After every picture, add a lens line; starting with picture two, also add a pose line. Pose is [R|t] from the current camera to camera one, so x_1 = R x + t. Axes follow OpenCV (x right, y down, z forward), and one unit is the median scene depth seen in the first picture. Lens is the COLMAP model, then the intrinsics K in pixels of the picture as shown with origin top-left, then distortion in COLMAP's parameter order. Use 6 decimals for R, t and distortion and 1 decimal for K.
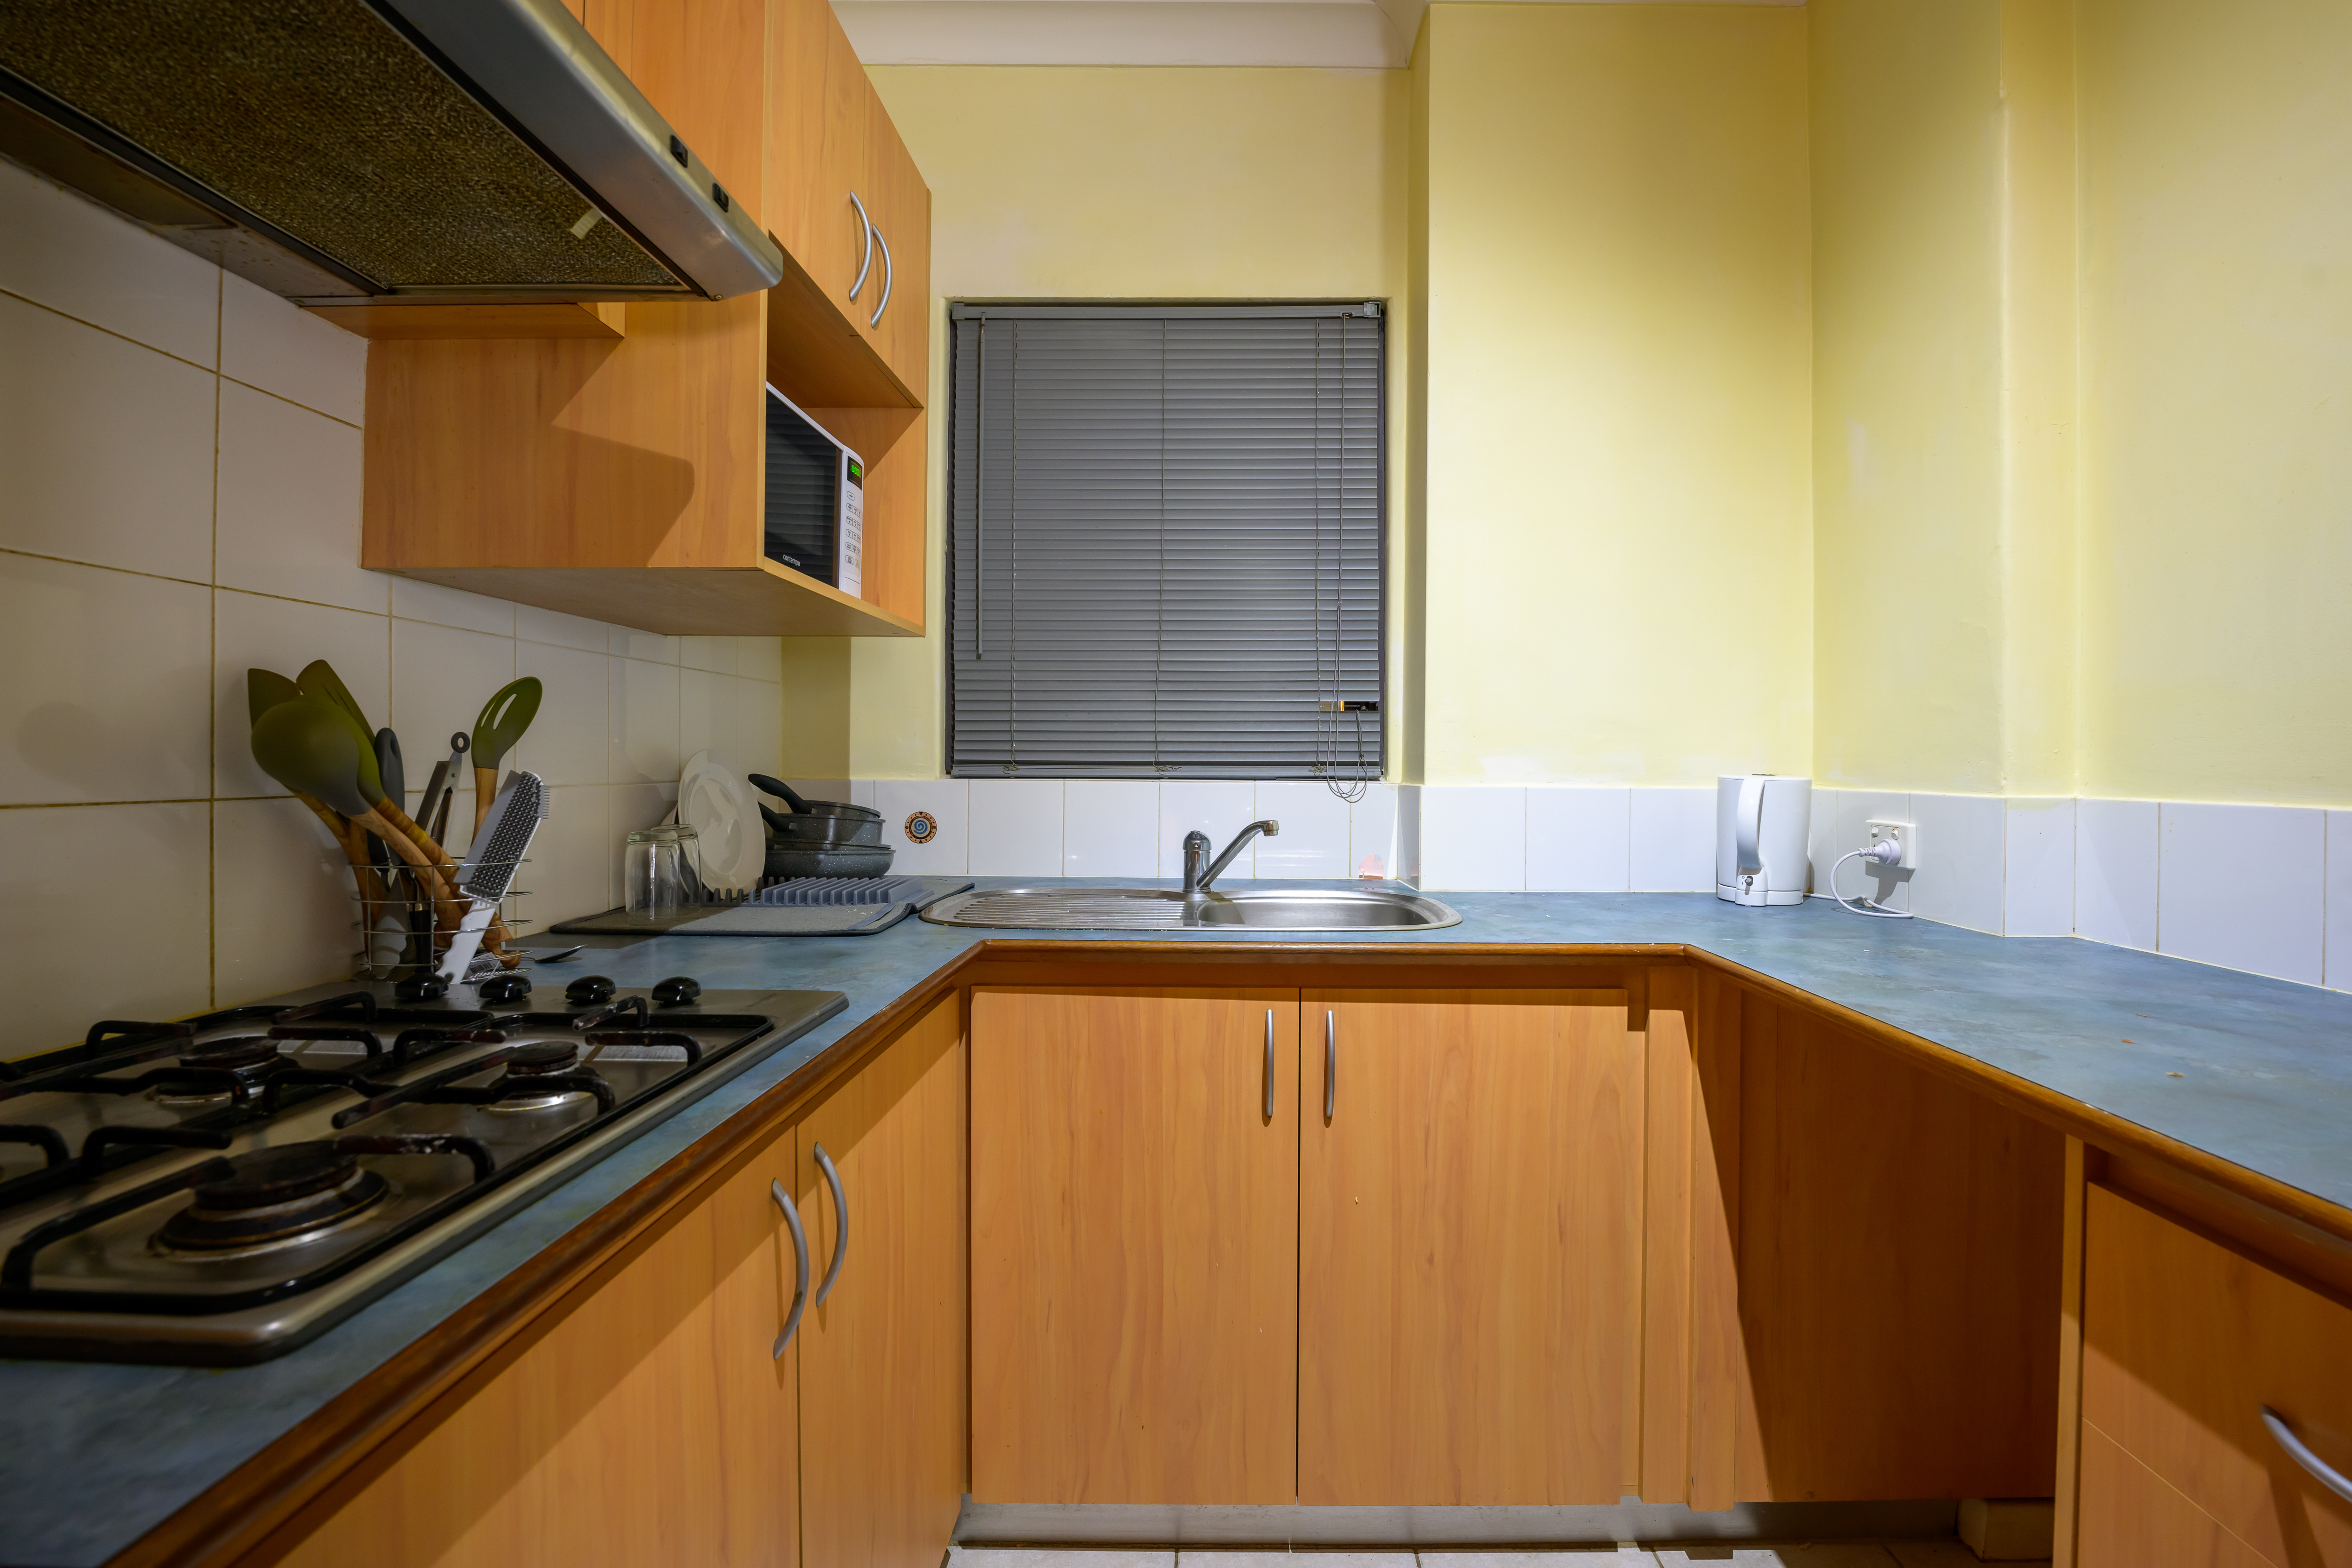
lens RADIAL K [[970.3, 0, 1183.8], [0, 970.3, 779.4], [0, 0, 1]] dist [-0.021964, 0.000277]
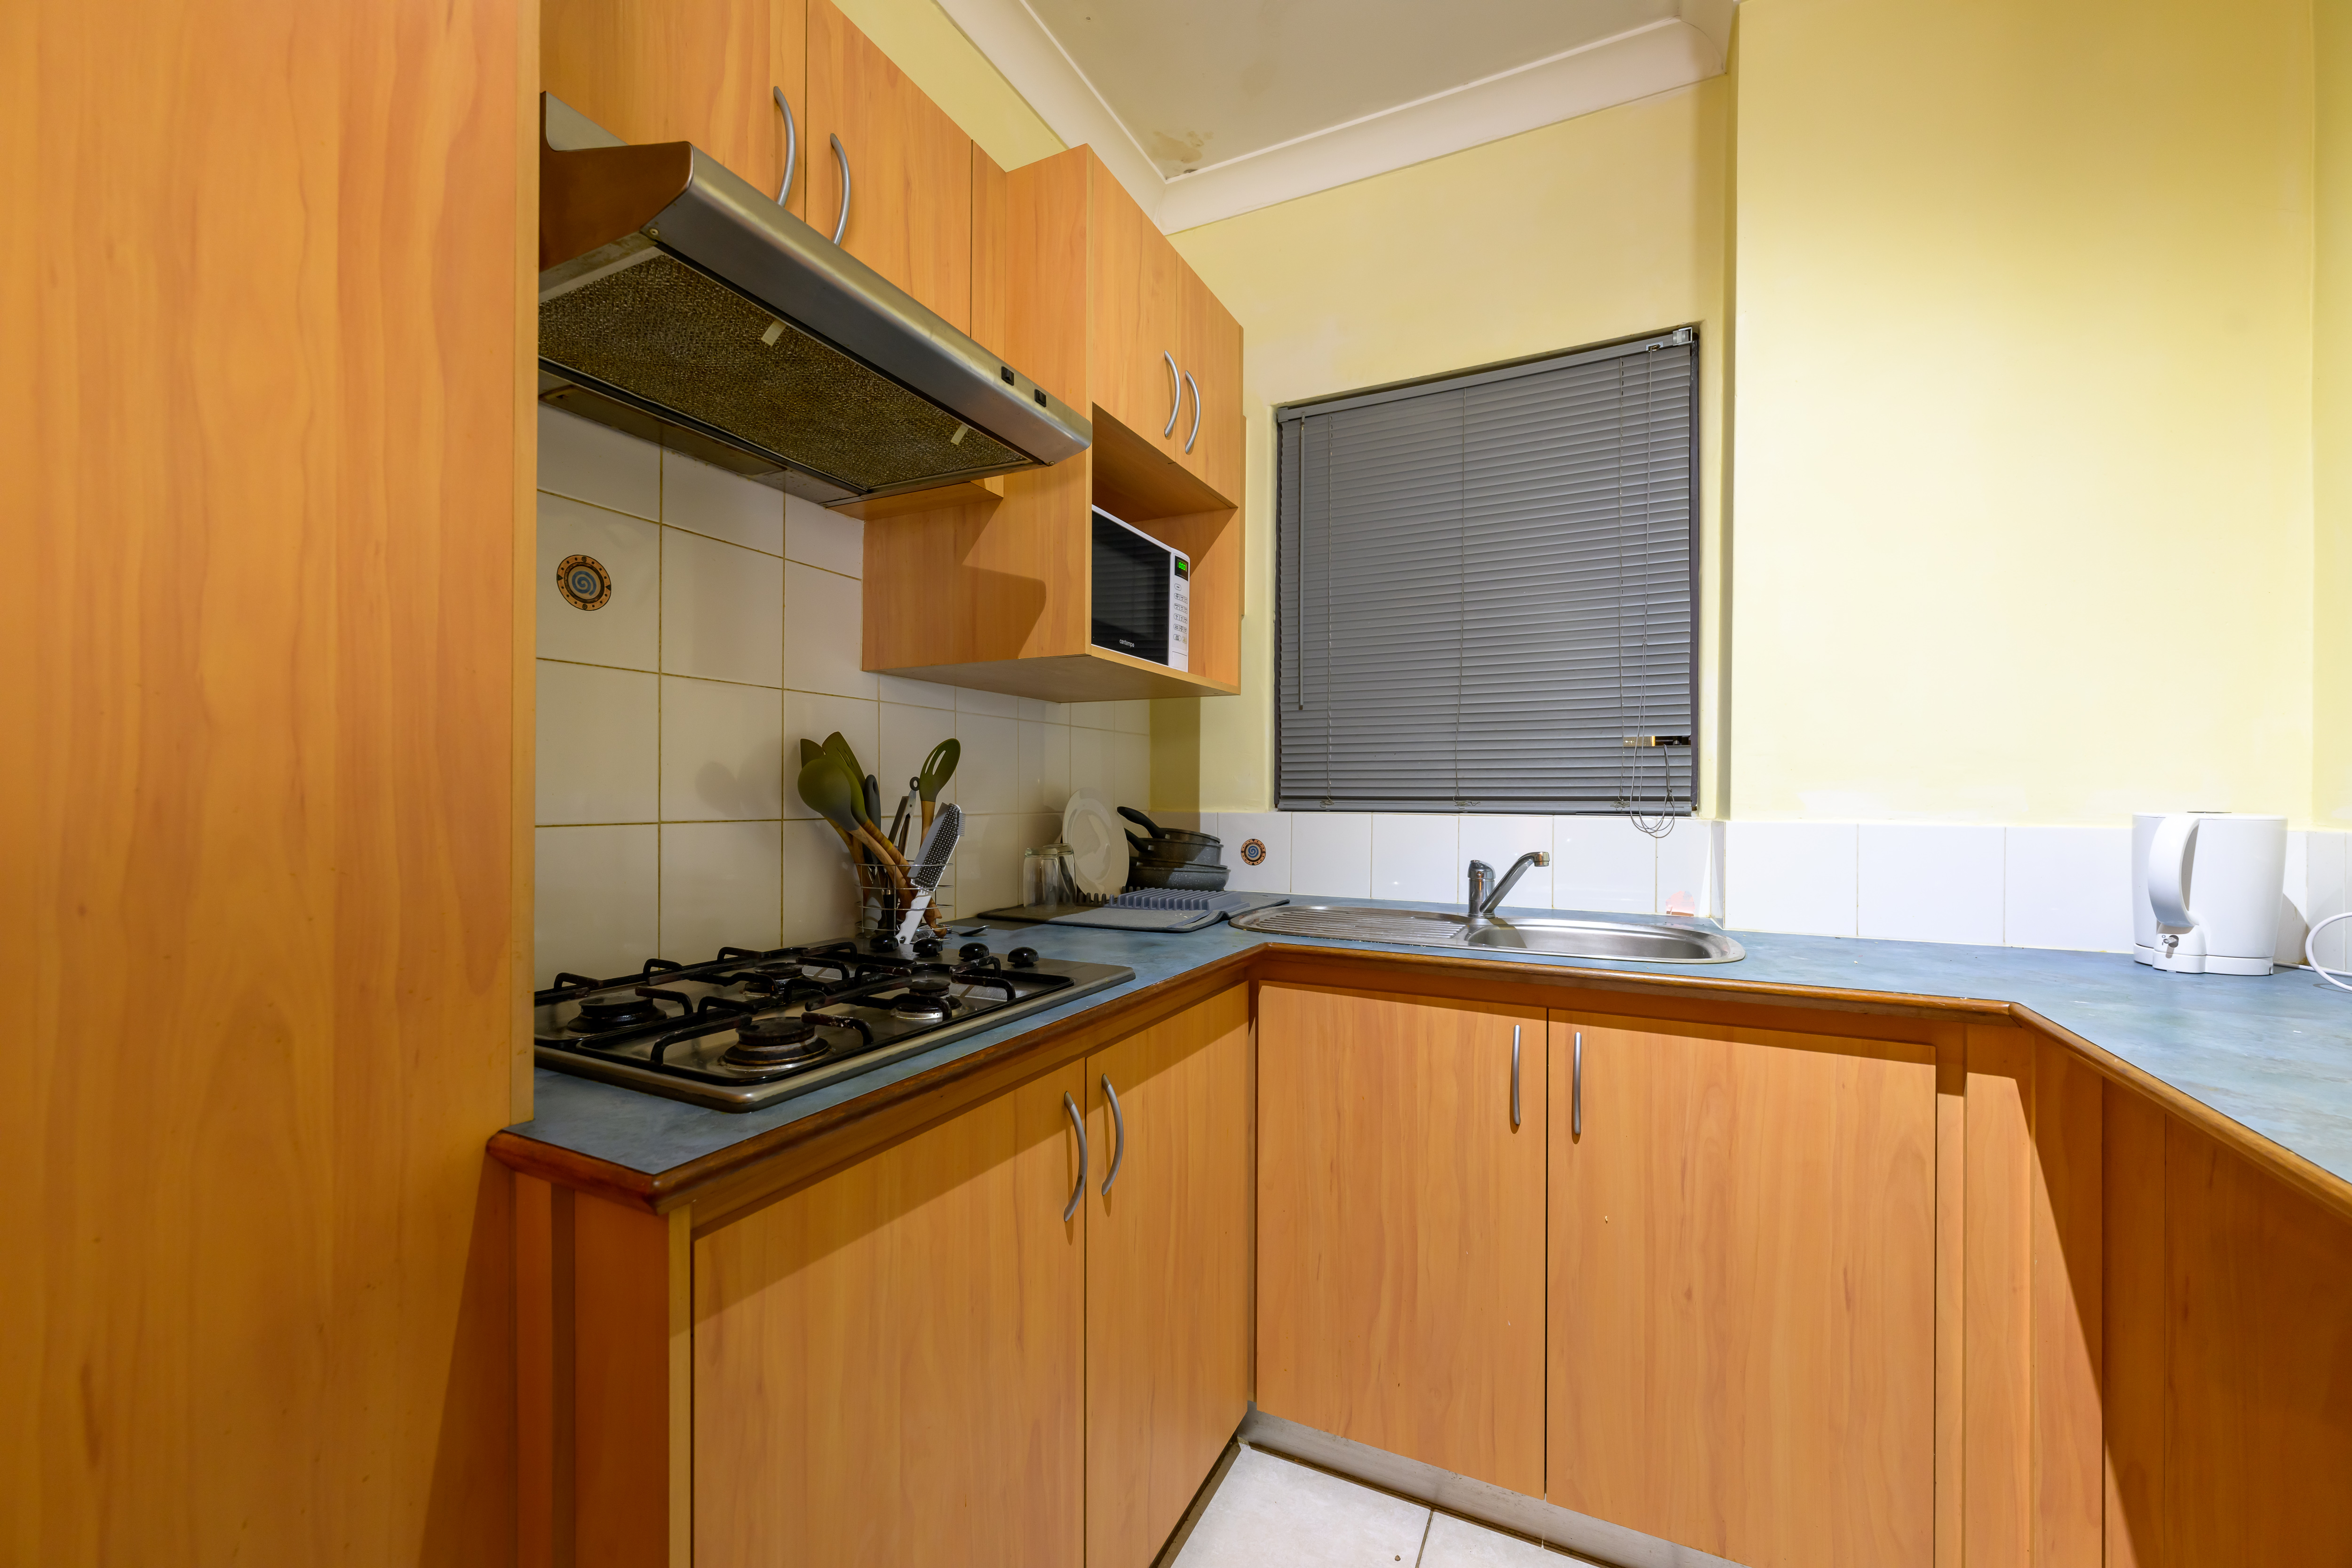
lens RADIAL K [[909.5, 0, 1173.4], [0, 909.5, 817.7], [0, 0, 1]] dist [0.001772, 0.000040]
pose [[0.900826, 0.009129, -0.434084, 0.179246], [-0.007868, 0.999958, 0.004700, 0.003665], [0.434109, -0.000819, 0.900860, -0.081746]]
